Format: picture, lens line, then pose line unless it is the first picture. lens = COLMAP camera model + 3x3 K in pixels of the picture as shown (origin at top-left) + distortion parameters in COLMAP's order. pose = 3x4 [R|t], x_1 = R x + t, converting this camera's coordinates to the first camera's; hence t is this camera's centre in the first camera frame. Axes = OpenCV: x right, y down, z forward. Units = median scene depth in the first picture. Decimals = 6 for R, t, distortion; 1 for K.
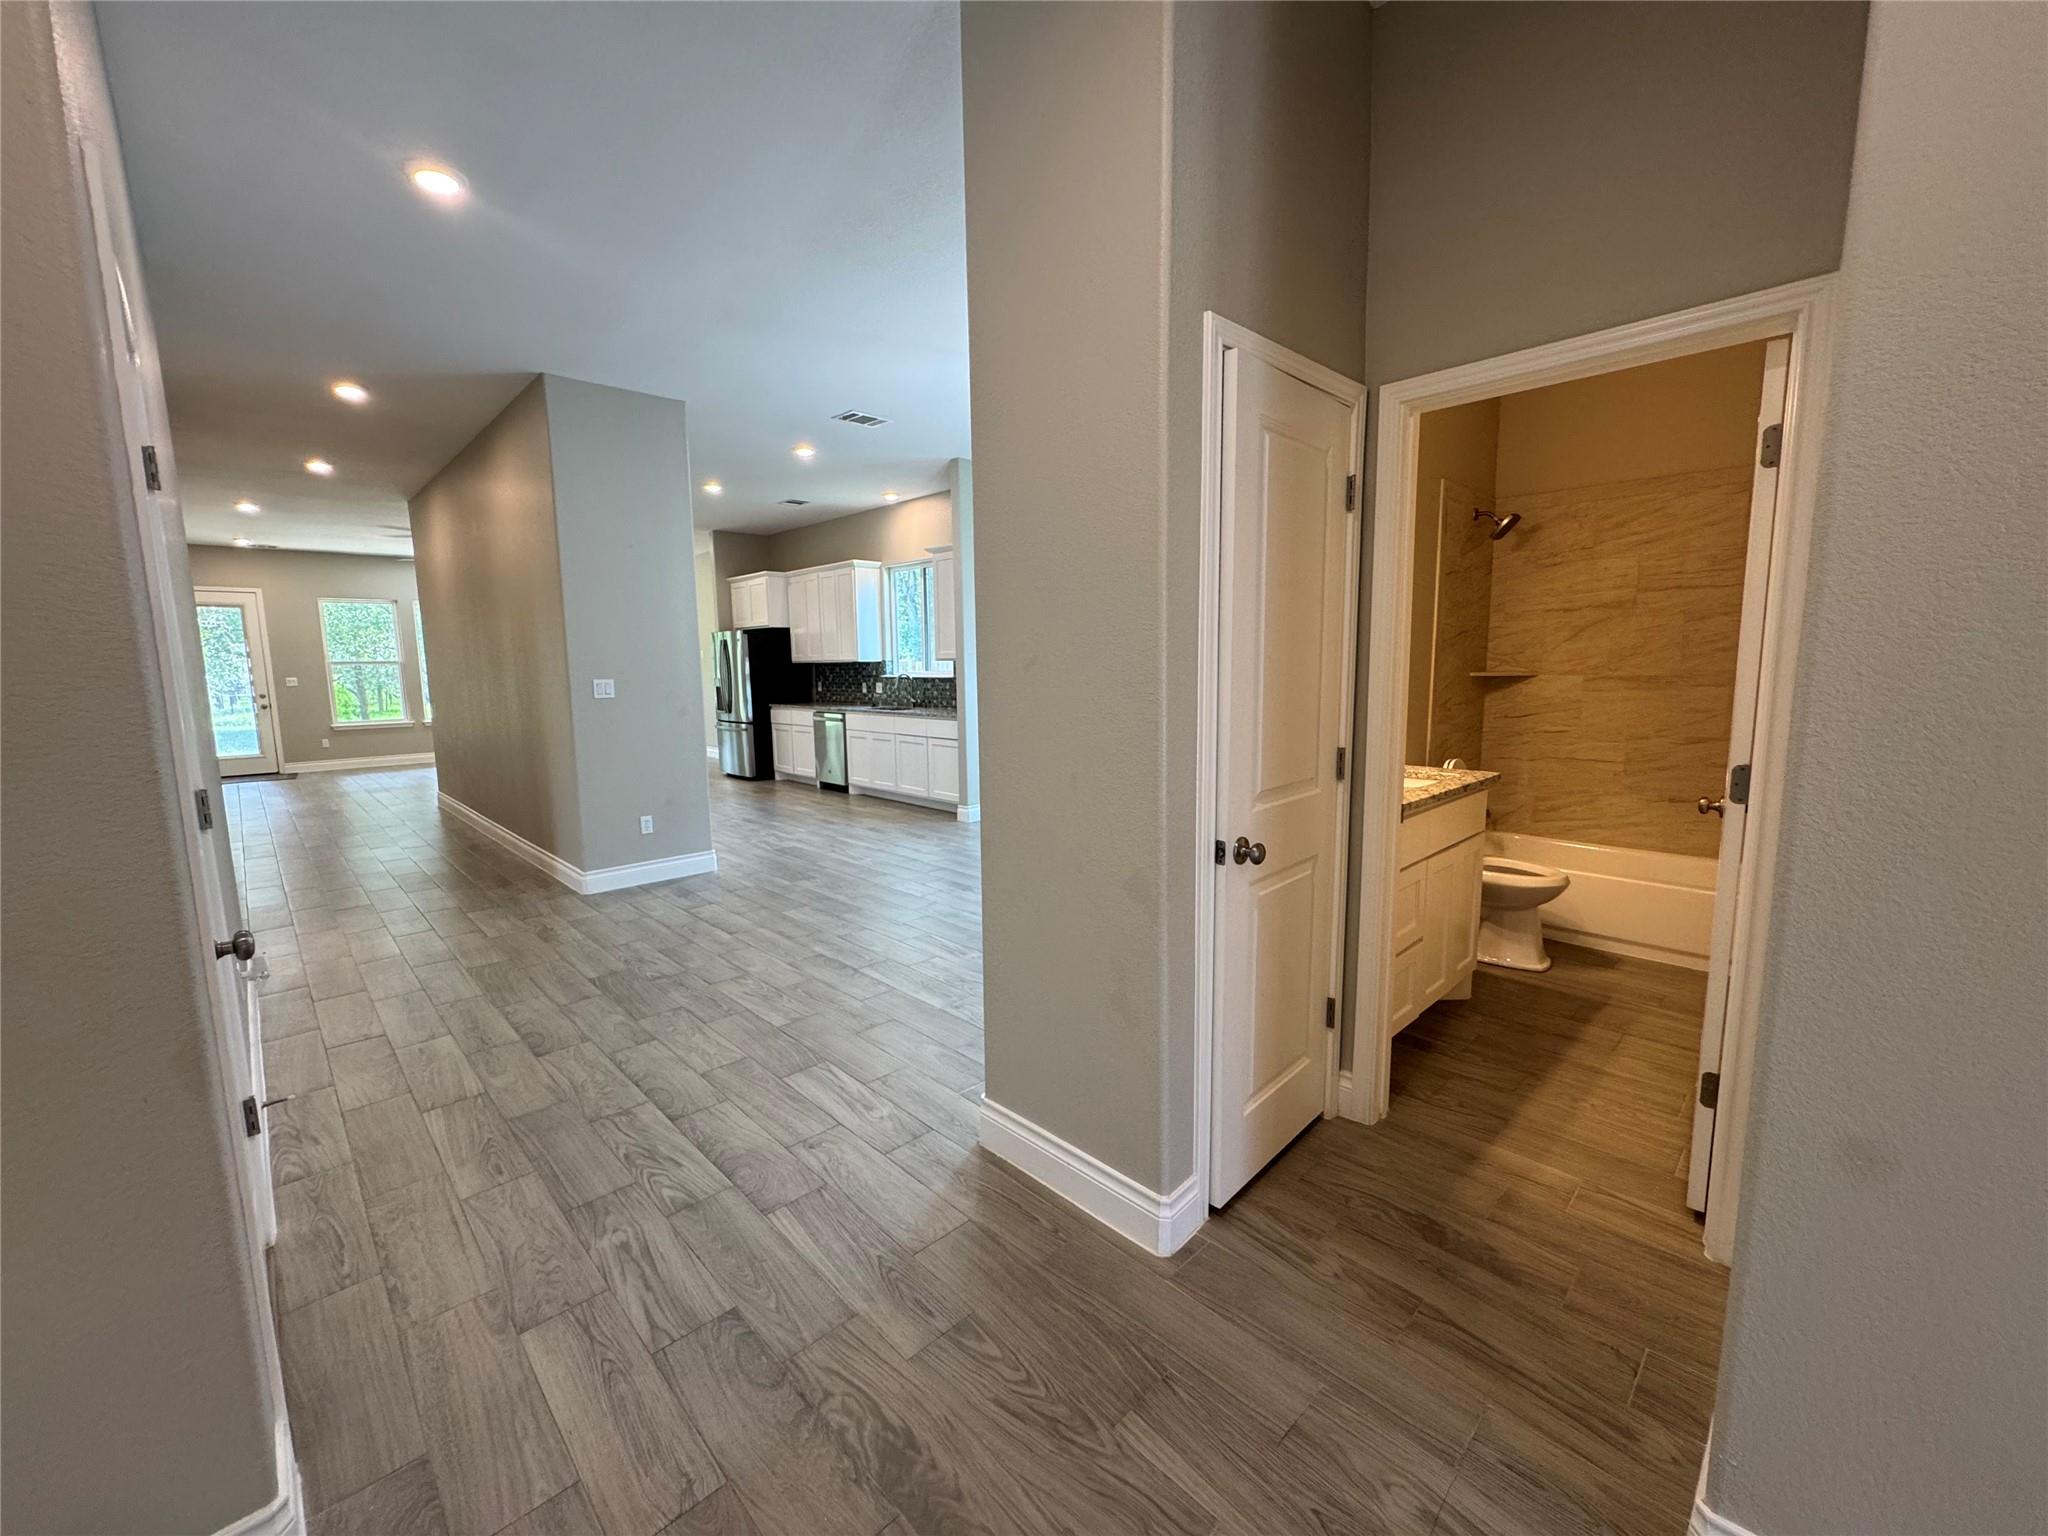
lens RADIAL K [[815.6, 0, 1020.5], [0, 815.6, 763.0], [0, 0, 1]] dist [-0.003765, 0.000357]
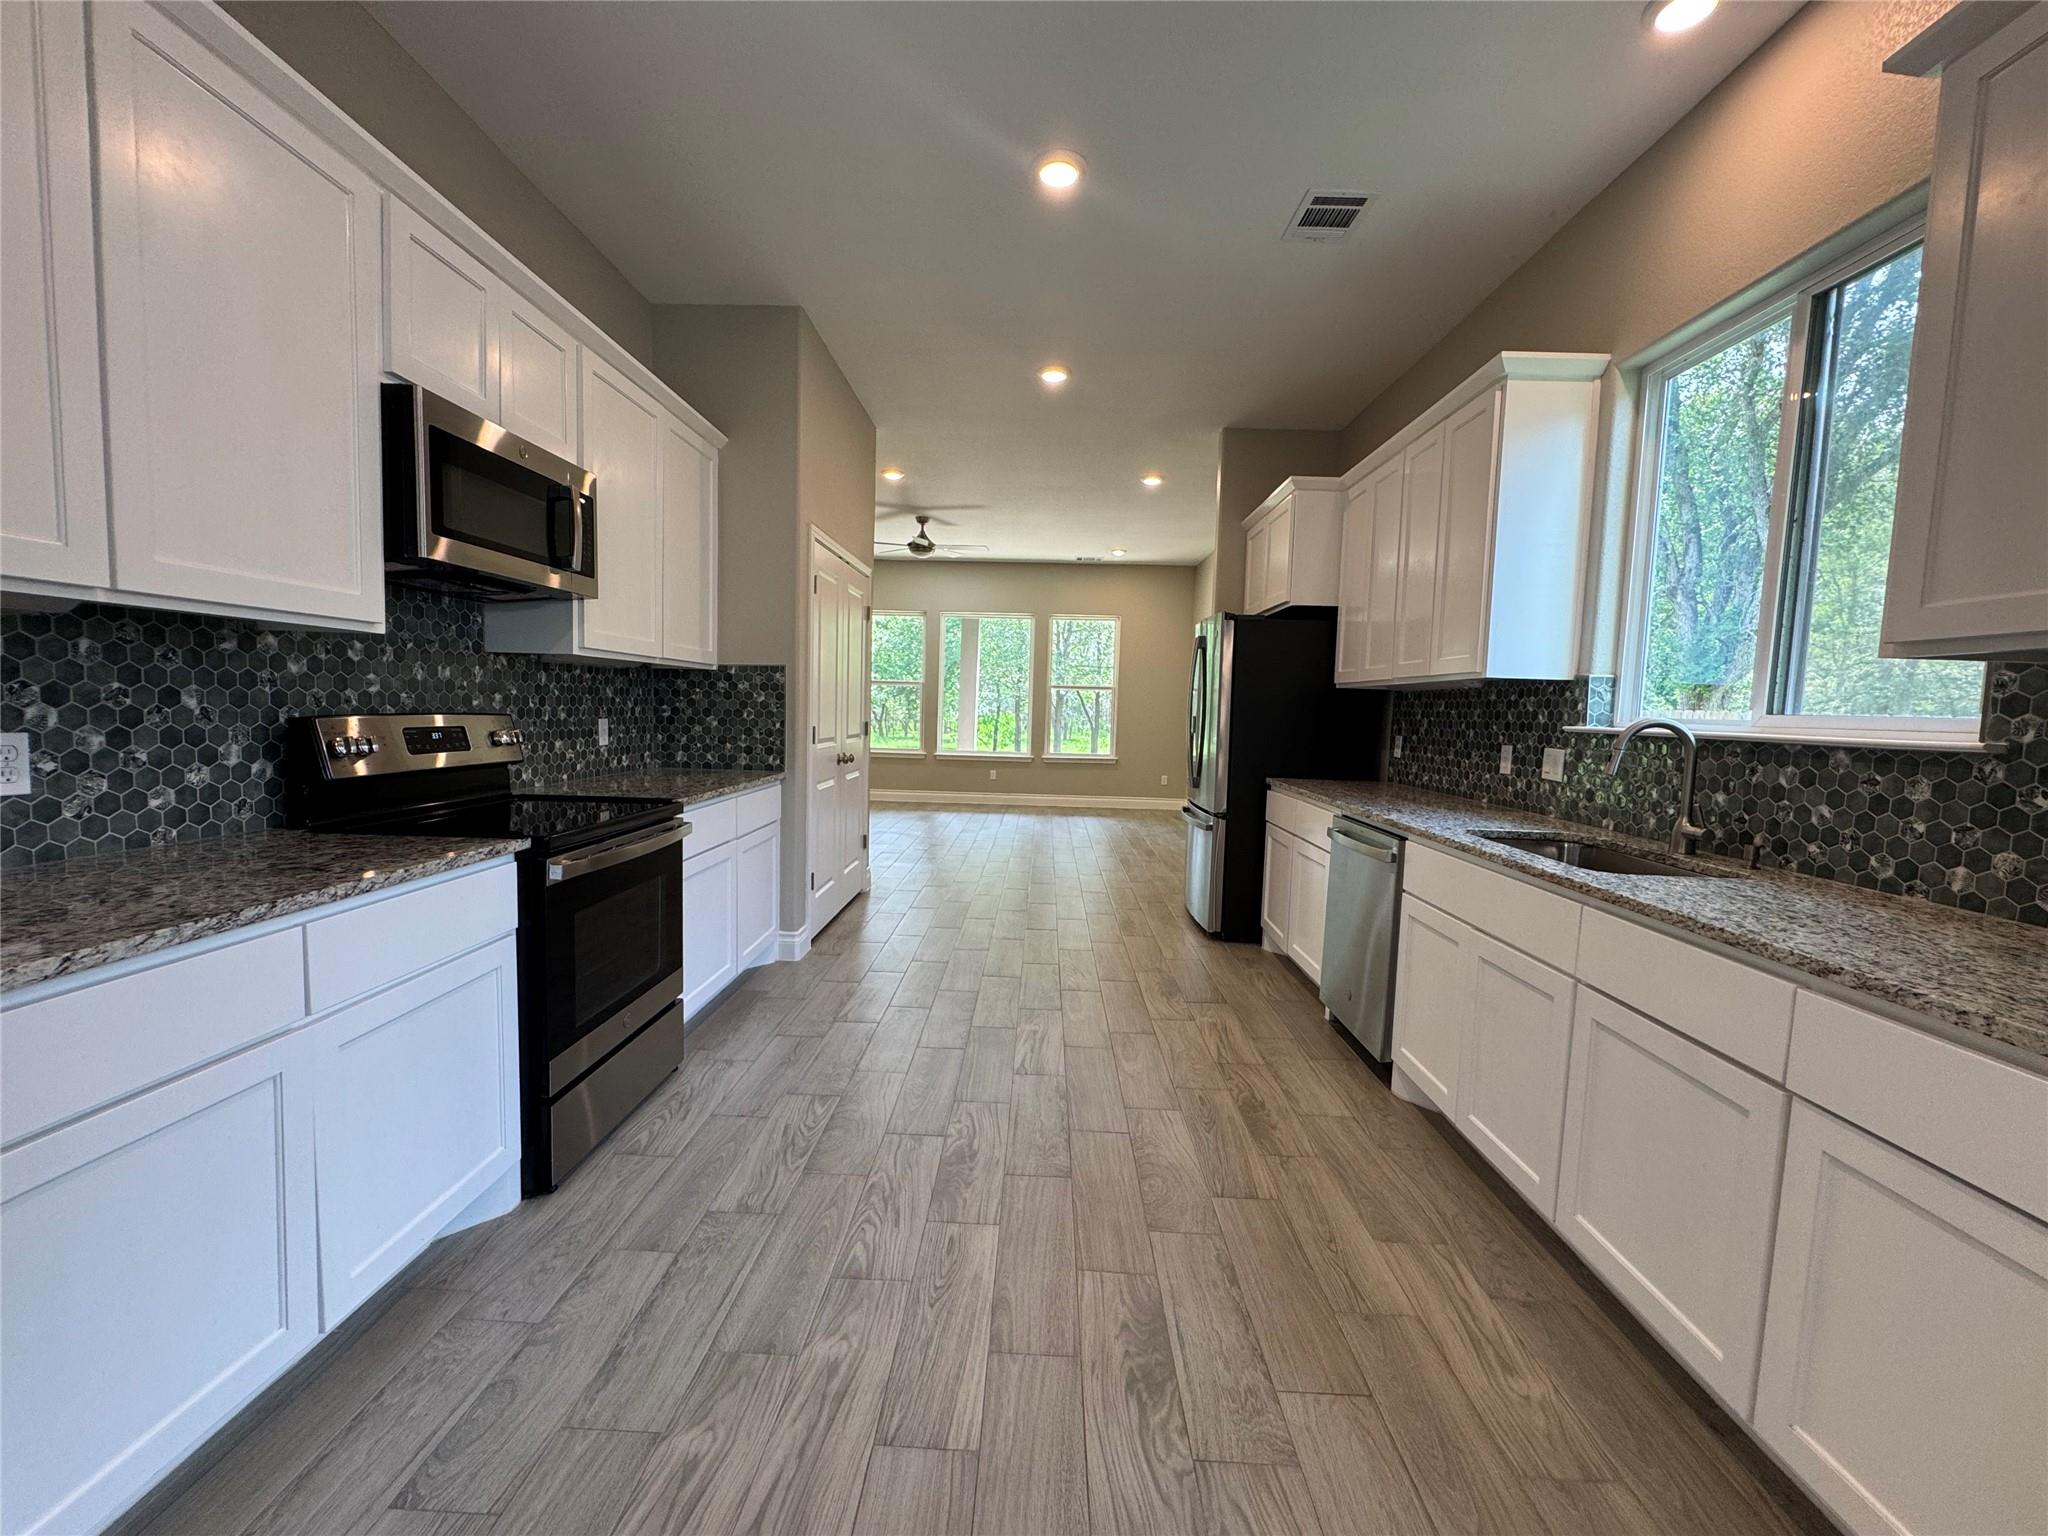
lens RADIAL K [[815.6, 0, 1014.5], [0, 815.6, 765.4], [0, 0, 1]] dist [-0.003765, 0.000357]
pose [[0.689016, 0.088847, -0.719279, -0.094365], [-0.129102, 0.991631, -0.001181, -0.067039], [0.713154, 0.093674, 0.694720, 0.659365]]
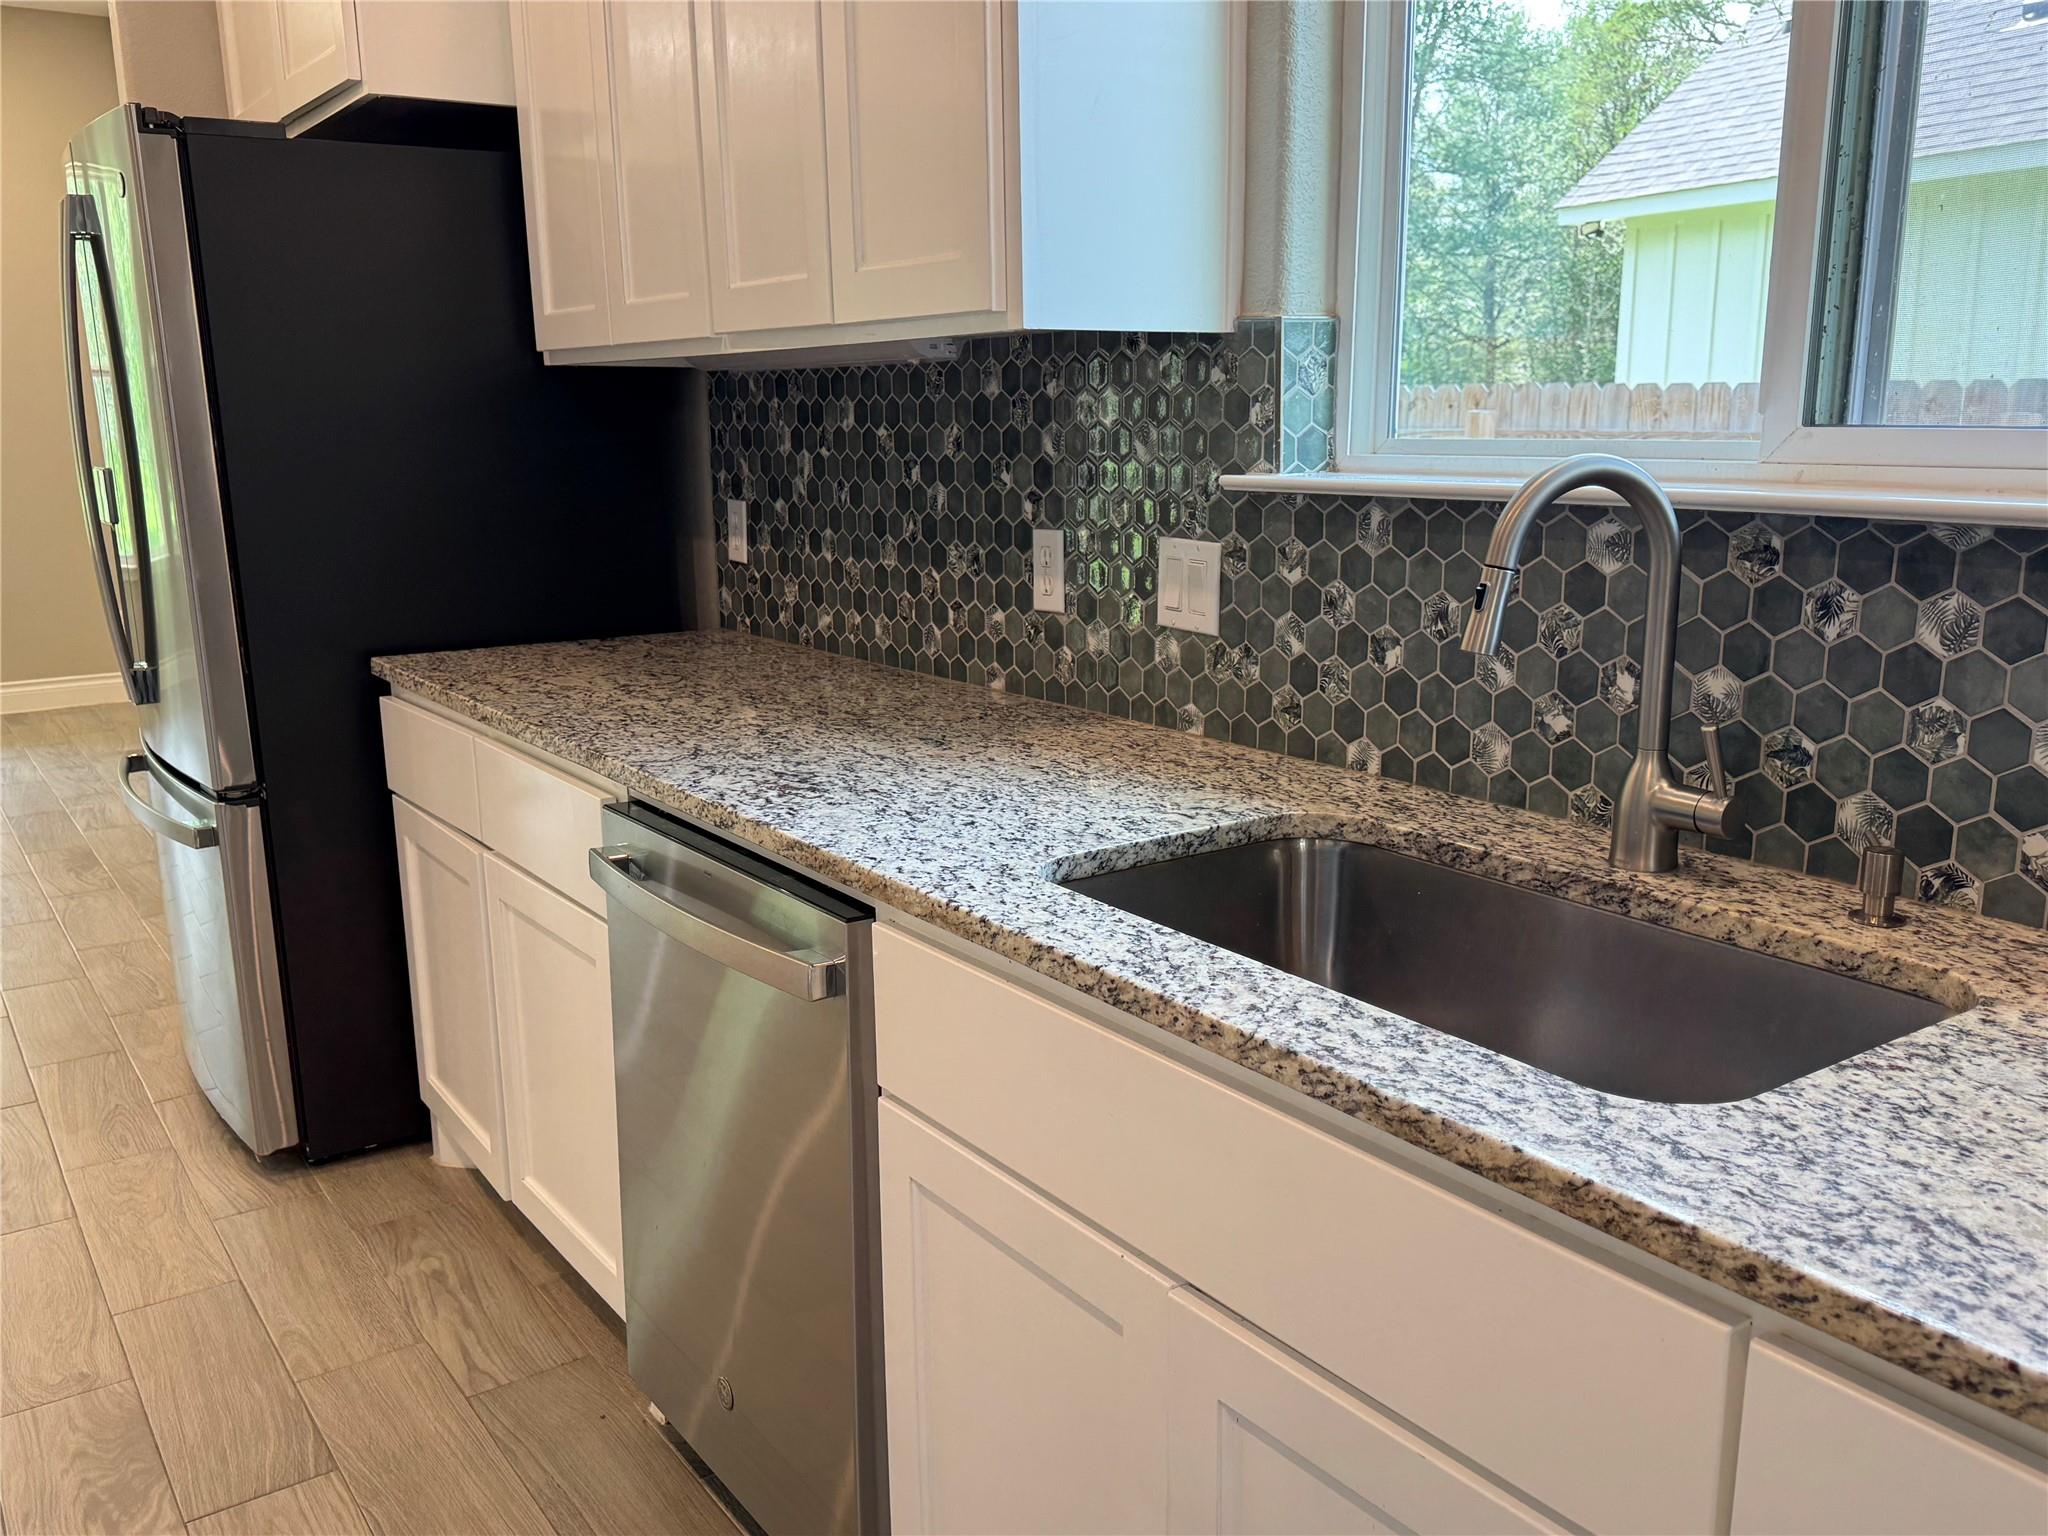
lens RADIAL K [[1683.3, 0, 1030.2], [0, 1683.3, 774.9], [0, 0, 1]] dist [0.099523, -0.125559]
pose [[0.987201, 0.035859, -0.155398, -0.165657], [-0.021365, 0.995347, 0.093953, -0.091213], [0.158044, -0.089430, 0.983374, 0.804492]]
